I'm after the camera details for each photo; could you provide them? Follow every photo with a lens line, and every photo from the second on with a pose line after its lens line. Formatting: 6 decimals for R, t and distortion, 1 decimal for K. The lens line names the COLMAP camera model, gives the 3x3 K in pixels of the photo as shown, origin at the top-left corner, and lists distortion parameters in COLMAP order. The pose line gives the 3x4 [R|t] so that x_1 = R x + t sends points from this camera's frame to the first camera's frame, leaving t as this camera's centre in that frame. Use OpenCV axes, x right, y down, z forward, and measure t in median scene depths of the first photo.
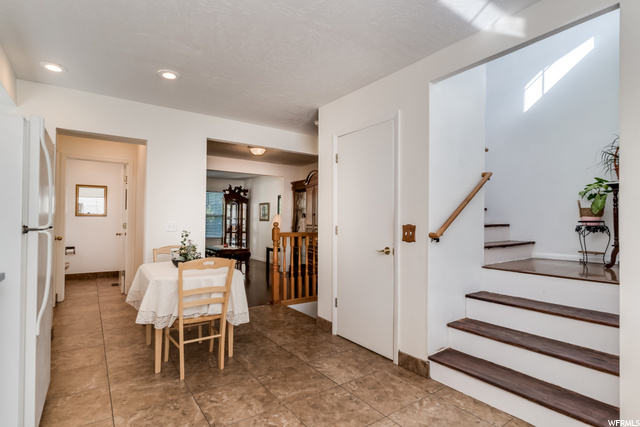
lens RADIAL K [[322.6, 0, 313.6], [0, 322.6, 214.9], [0, 0, 1]] dist [-0.009018, 0.002056]
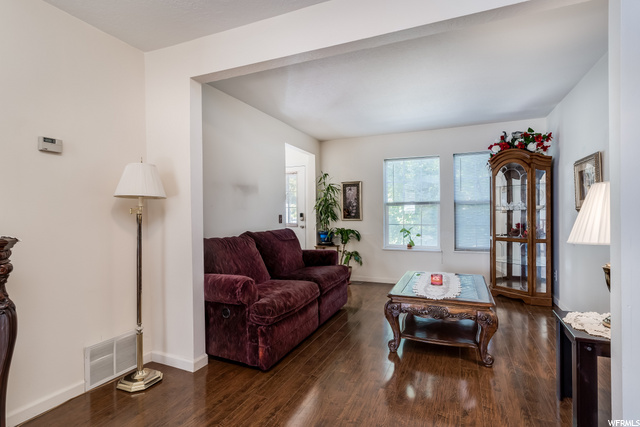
lens RADIAL K [[322.6, 0, 321.1], [0, 322.6, 214.9], [0, 0, 1]] dist [-0.009018, 0.002056]
pose [[0.533028, -0.011695, -0.846016, -0.065046], [0.031274, 0.999493, 0.005888, 0.031123], [0.845519, -0.029597, 0.533124, 1.675626]]
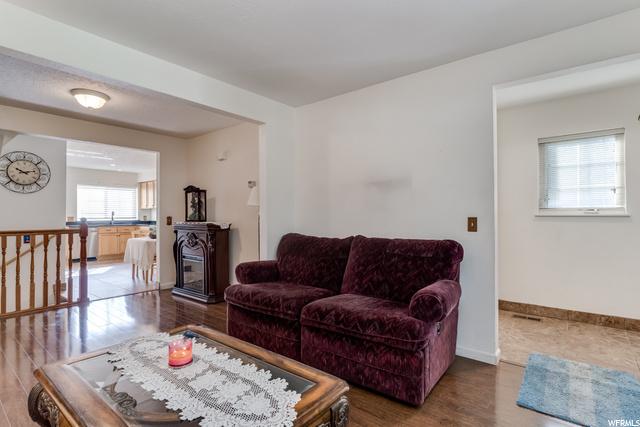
lens RADIAL K [[322.6, 0, 322.5], [0, 322.6, 215.4], [0, 0, 1]] dist [-0.009018, 0.002056]
pose [[-0.963089, -0.007977, -0.269065, -0.819786], [-0.002627, 0.999792, -0.020237, 0.046267], [0.269170, -0.018783, -0.962910, 3.045797]]
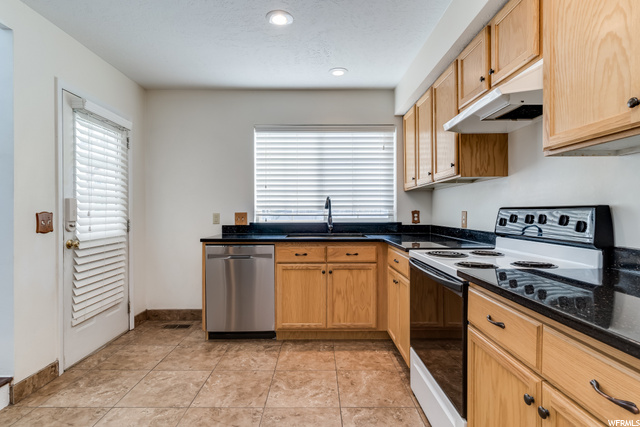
lens RADIAL K [[322.6, 0, 319.9], [0, 322.6, 214.8], [0, 0, 1]] dist [-0.009018, 0.002056]
pose [[-0.823858, -0.016275, 0.566563, -0.348107], [-0.017574, 0.999841, 0.003167, 0.009094], [-0.566524, -0.007348, -0.824012, 0.643867]]
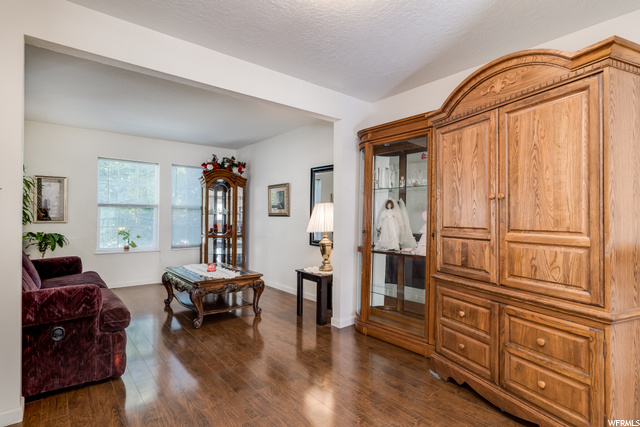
lens RADIAL K [[322.6, 0, 317.6], [0, 322.6, 213.6], [0, 0, 1]] dist [-0.009018, 0.002056]
pose [[0.996474, -0.002683, 0.083859, -0.372611], [0.001710, 0.999930, 0.011673, 0.019583], [-0.083885, -0.011489, 0.996409, 1.228695]]
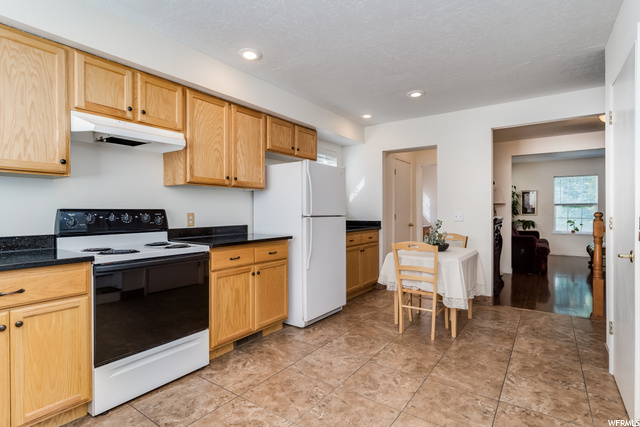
lens RADIAL K [[322.6, 0, 321.1], [0, 322.6, 214.2], [0, 0, 1]] dist [-0.009018, 0.002056]
pose [[0.336494, -0.001762, -0.941684, 0.519454], [0.023734, 0.999696, 0.006611, 0.009741], [0.941386, -0.024575, 0.336434, 0.195988]]
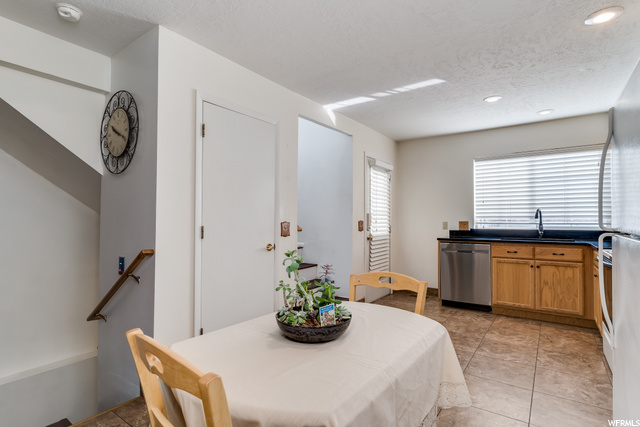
lens RADIAL K [[322.6, 0, 319.5], [0, 322.6, 214.5], [0, 0, 1]] dist [-0.009018, 0.002056]
pose [[-0.329033, 0.005361, 0.944303, -0.704482], [-0.020622, 0.999705, -0.012861, 0.011409], [-0.944093, -0.023705, -0.328825, 1.021792]]
